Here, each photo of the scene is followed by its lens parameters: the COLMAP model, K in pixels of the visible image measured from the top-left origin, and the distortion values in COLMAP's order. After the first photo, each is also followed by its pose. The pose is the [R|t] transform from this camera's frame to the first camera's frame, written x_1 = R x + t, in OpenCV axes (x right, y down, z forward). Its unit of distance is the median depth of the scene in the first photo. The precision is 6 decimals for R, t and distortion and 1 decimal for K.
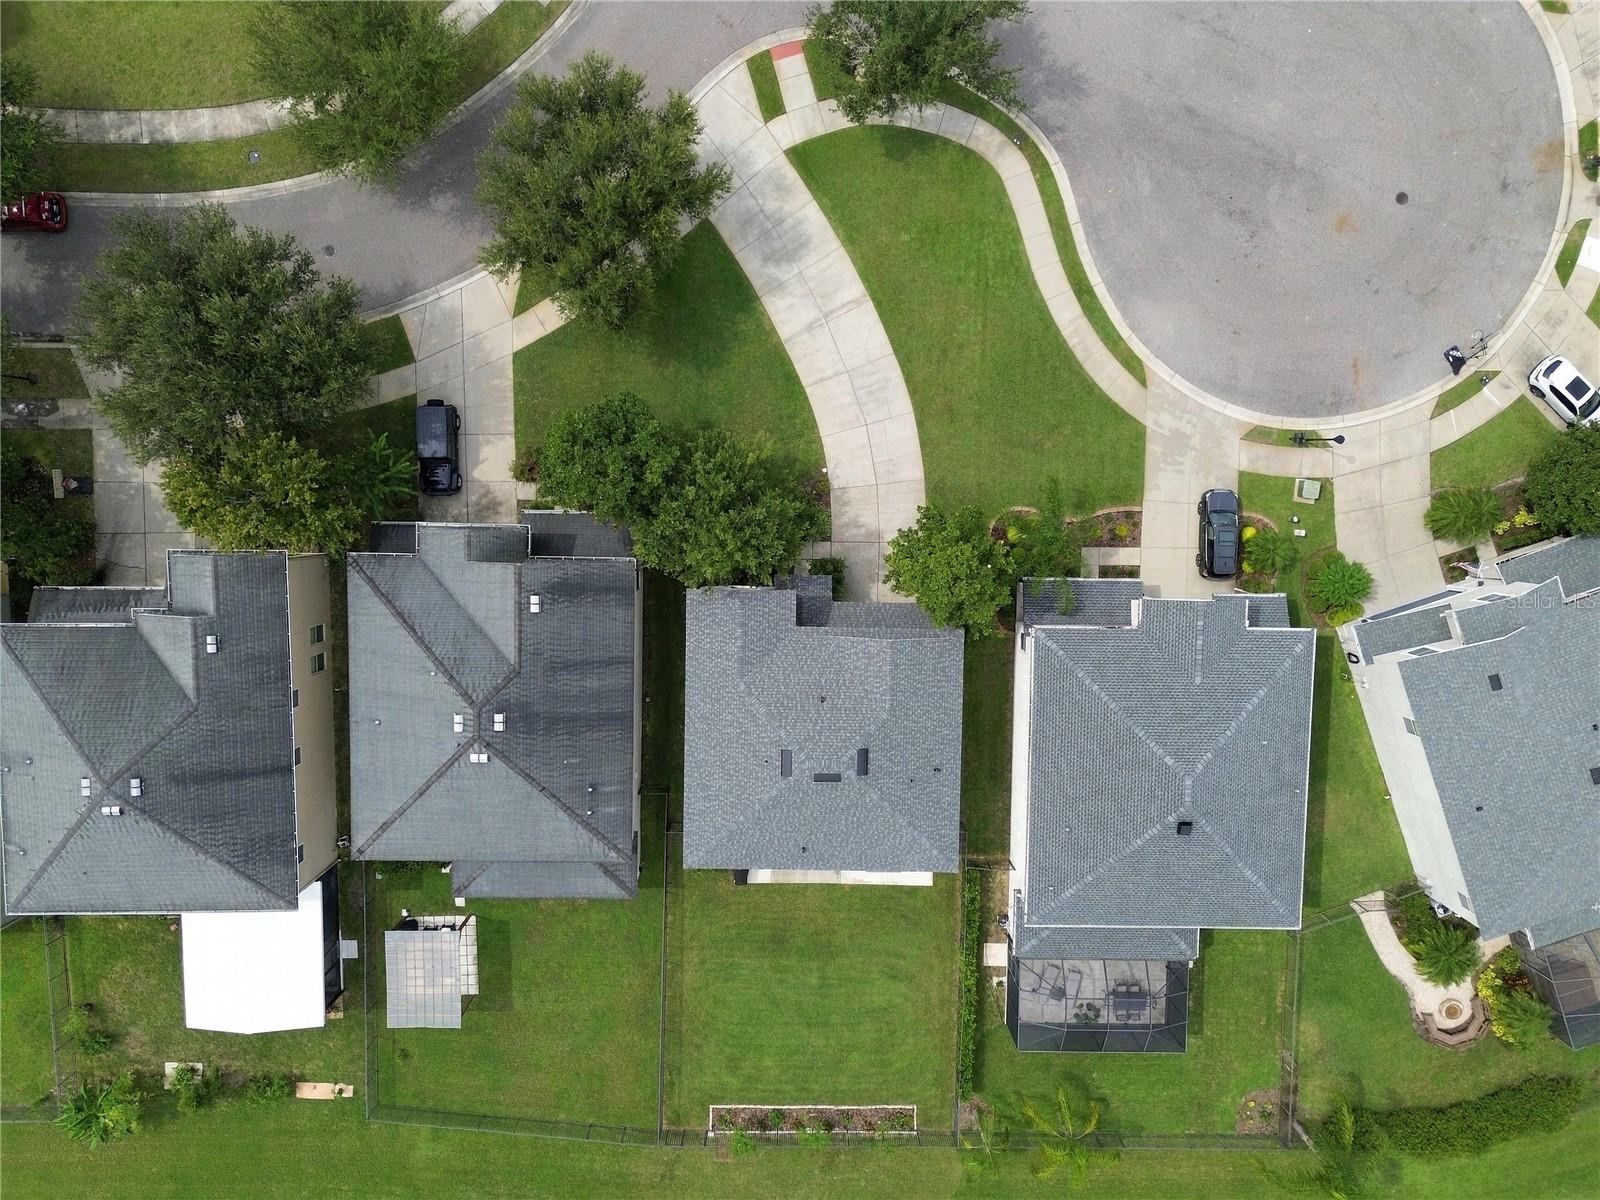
lens RADIAL K [[1137.0, 0, 801.2], [0, 1137.0, 592.0], [0, 0, 1]] dist [0.075575, -0.066034]
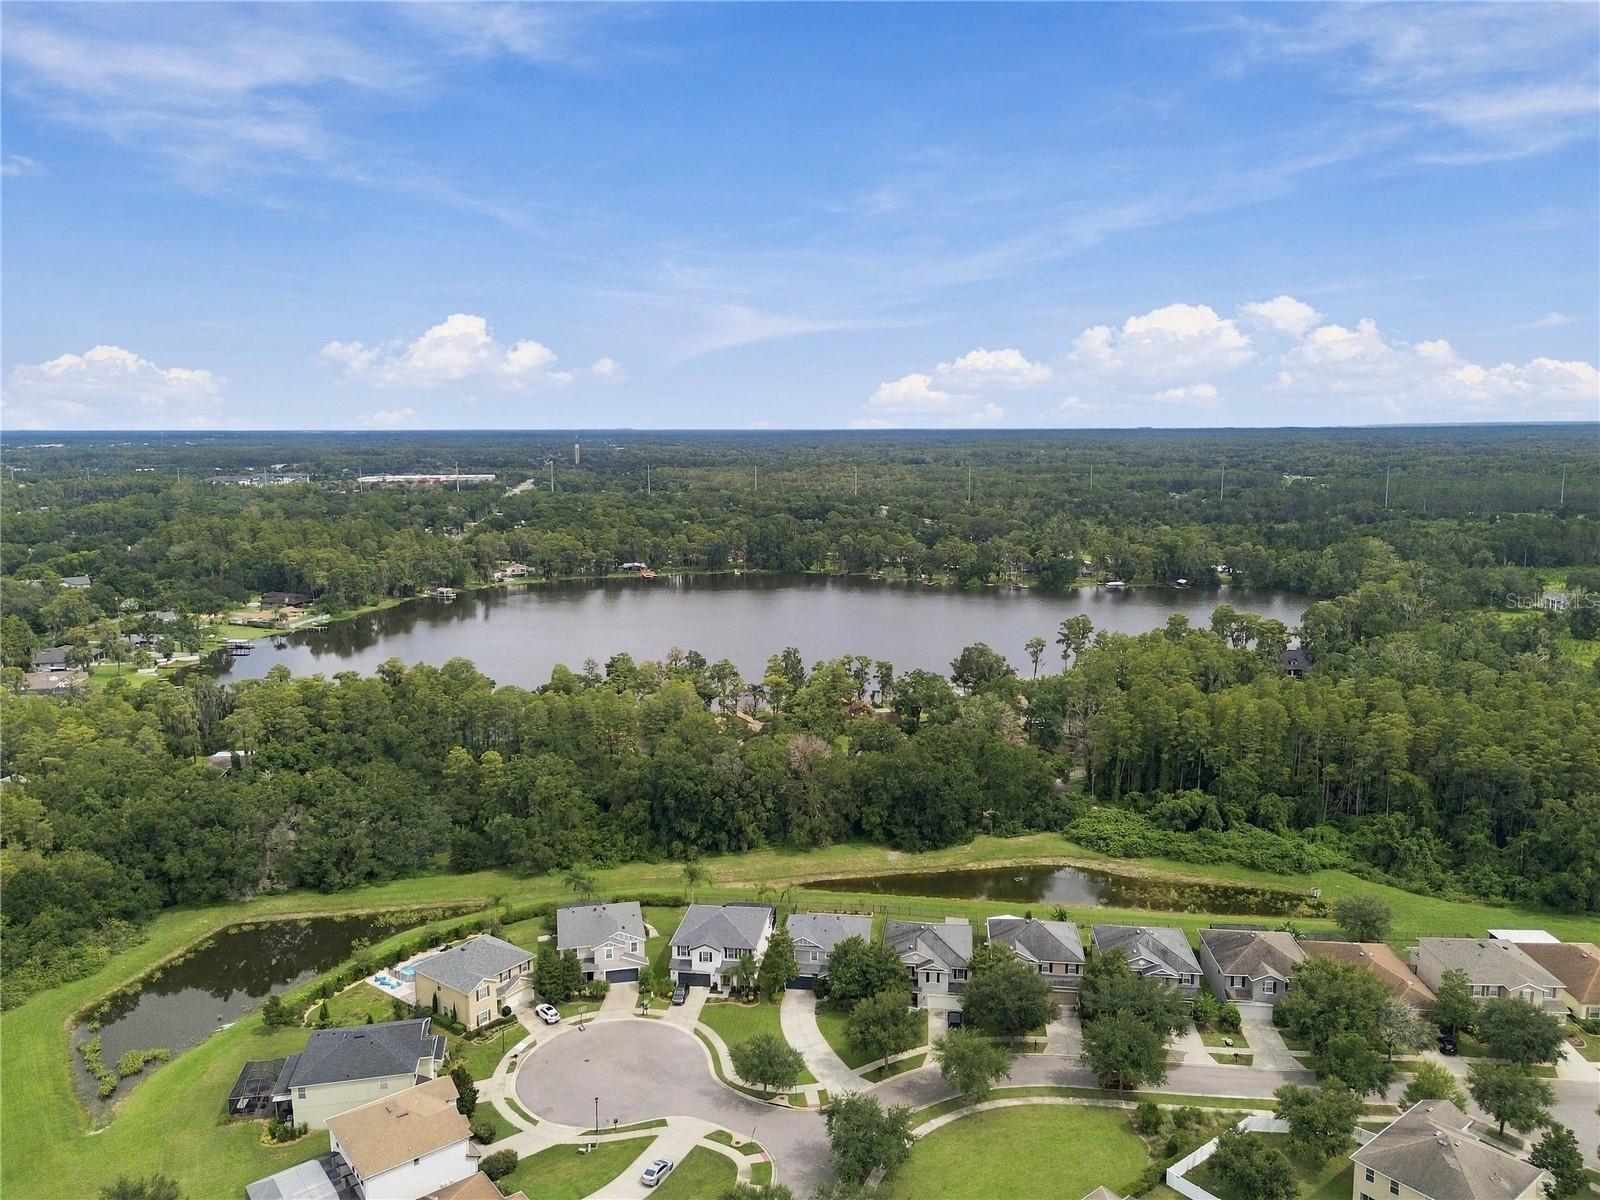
lens RADIAL K [[1136.8, 0, 799.4], [0, 1136.8, 596.8], [0, 0, 1]] dist [0.069573, -0.062680]
pose [[-0.993067, -0.027327, 0.114331, -0.228135], [0.117548, -0.238798, 0.963929, -2.541536], [0.000961, 0.970685, 0.240354, -0.643893]]
